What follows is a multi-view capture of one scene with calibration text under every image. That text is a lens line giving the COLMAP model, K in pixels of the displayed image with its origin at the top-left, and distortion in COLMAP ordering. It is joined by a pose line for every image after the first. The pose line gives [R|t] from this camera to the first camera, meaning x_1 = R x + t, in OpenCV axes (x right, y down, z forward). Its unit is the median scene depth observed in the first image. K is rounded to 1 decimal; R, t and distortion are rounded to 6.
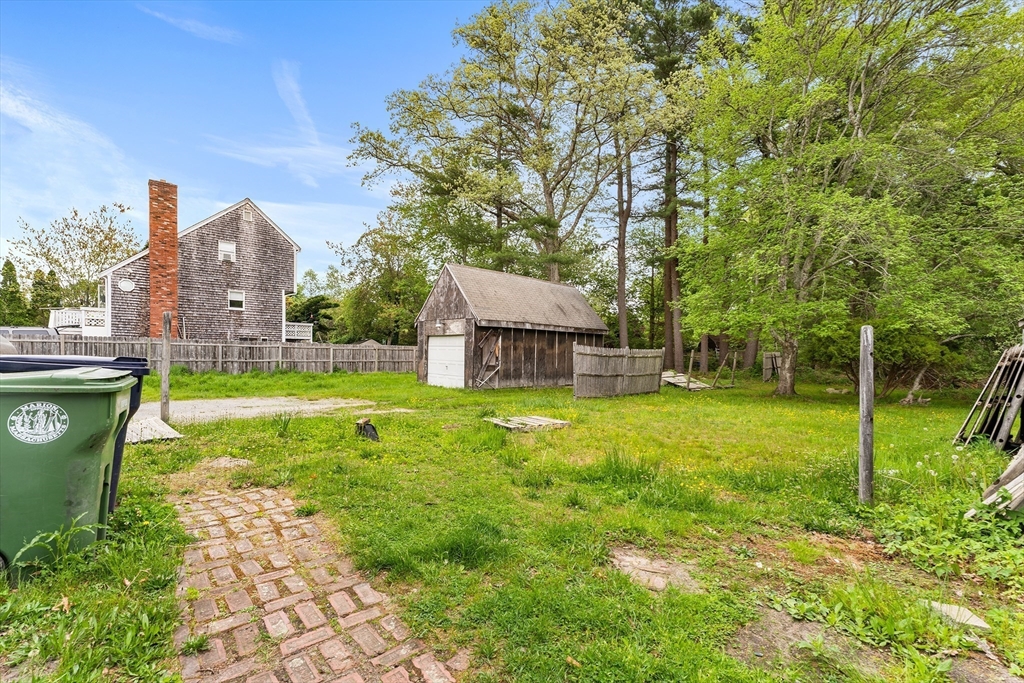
lens RADIAL K [[425.3, 0, 511.5], [0, 425.3, 345.6], [0, 0, 1]] dist [-0.001261, 0.000005]
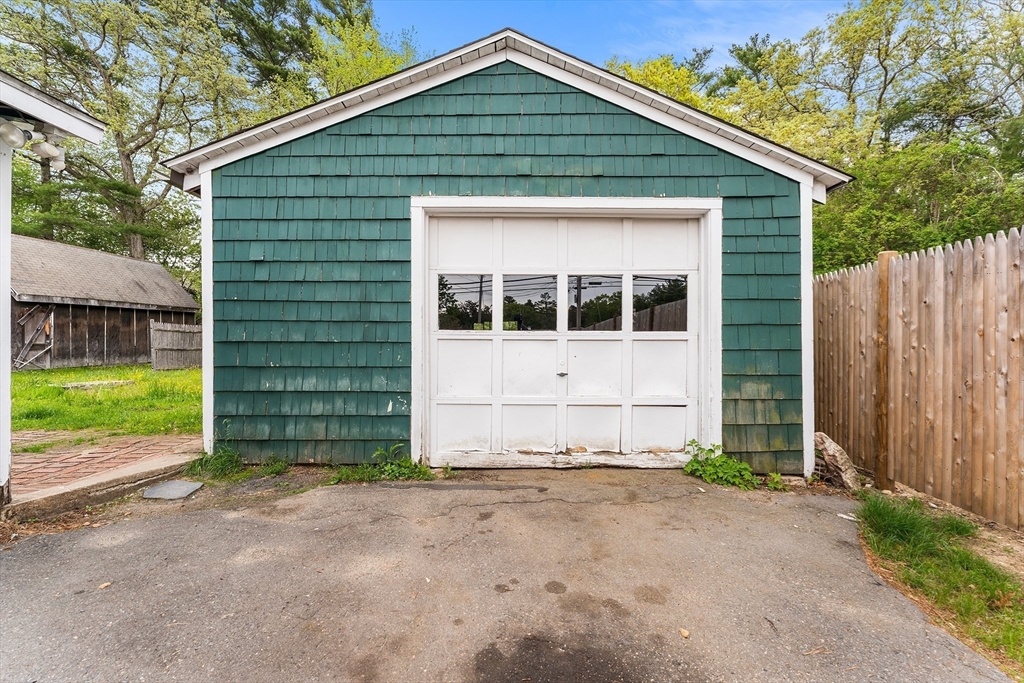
lens RADIAL K [[425.3, 0, 506.7], [0, 425.3, 334.3], [0, 0, 1]] dist [-0.001261, 0.000005]
pose [[0.699268, -0.017437, 0.714647, 0.004202], [-0.000383, 0.999693, 0.024766, 0.001629], [-0.714860, -0.017592, 0.699047, -0.332998]]
